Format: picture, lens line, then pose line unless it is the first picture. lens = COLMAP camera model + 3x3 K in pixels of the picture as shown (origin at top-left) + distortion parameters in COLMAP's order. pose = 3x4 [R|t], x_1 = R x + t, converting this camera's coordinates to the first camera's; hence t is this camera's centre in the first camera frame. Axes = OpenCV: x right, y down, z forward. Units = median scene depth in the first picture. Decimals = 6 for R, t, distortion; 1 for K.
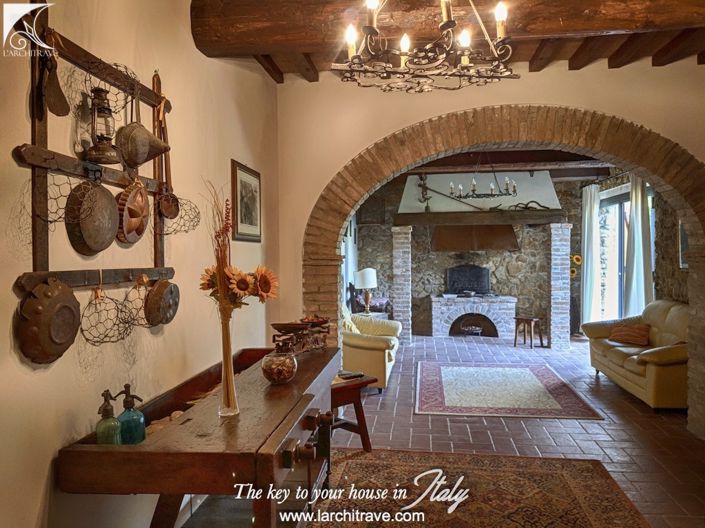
lens RADIAL K [[569.2, 0, 350.9], [0, 569.2, 263.5], [0, 0, 1]] dist [0.104602, -0.237982]
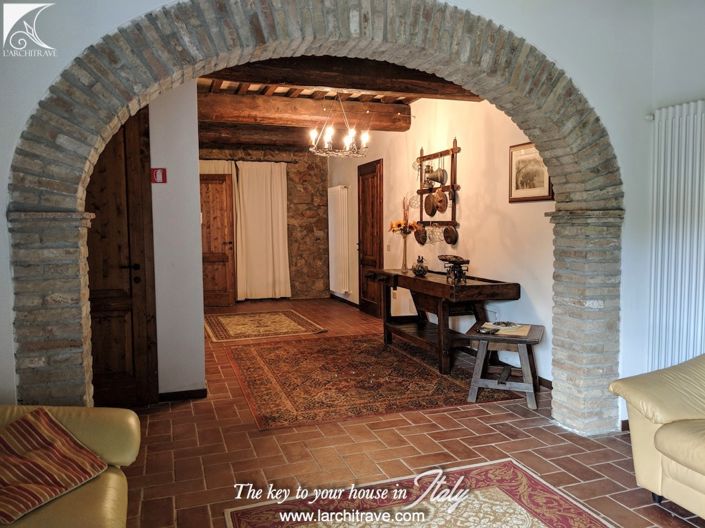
lens RADIAL K [[569.2, 0, 350.9], [0, 569.2, 263.5], [0, 0, 1]] dist [0.104602, -0.237982]
pose [[-0.903087, 0.046747, -0.426905, 0.325250], [0.010411, 0.996149, 0.087056, -0.008523], [0.429331, 0.074175, -0.900096, 0.897166]]
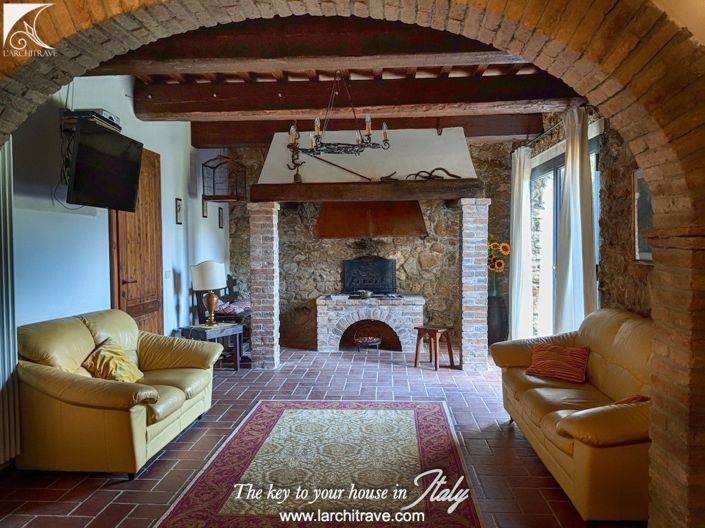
lens RADIAL K [[562.8, 0, 354.8], [0, 562.8, 268.8], [0, 0, 1]] dist [0.111562, -0.208744]
pose [[0.998194, -0.004606, 0.059902, 0.166321], [0.003147, 0.999697, 0.024428, 0.001174], [-0.059996, -0.024195, 0.997905, 0.287652]]
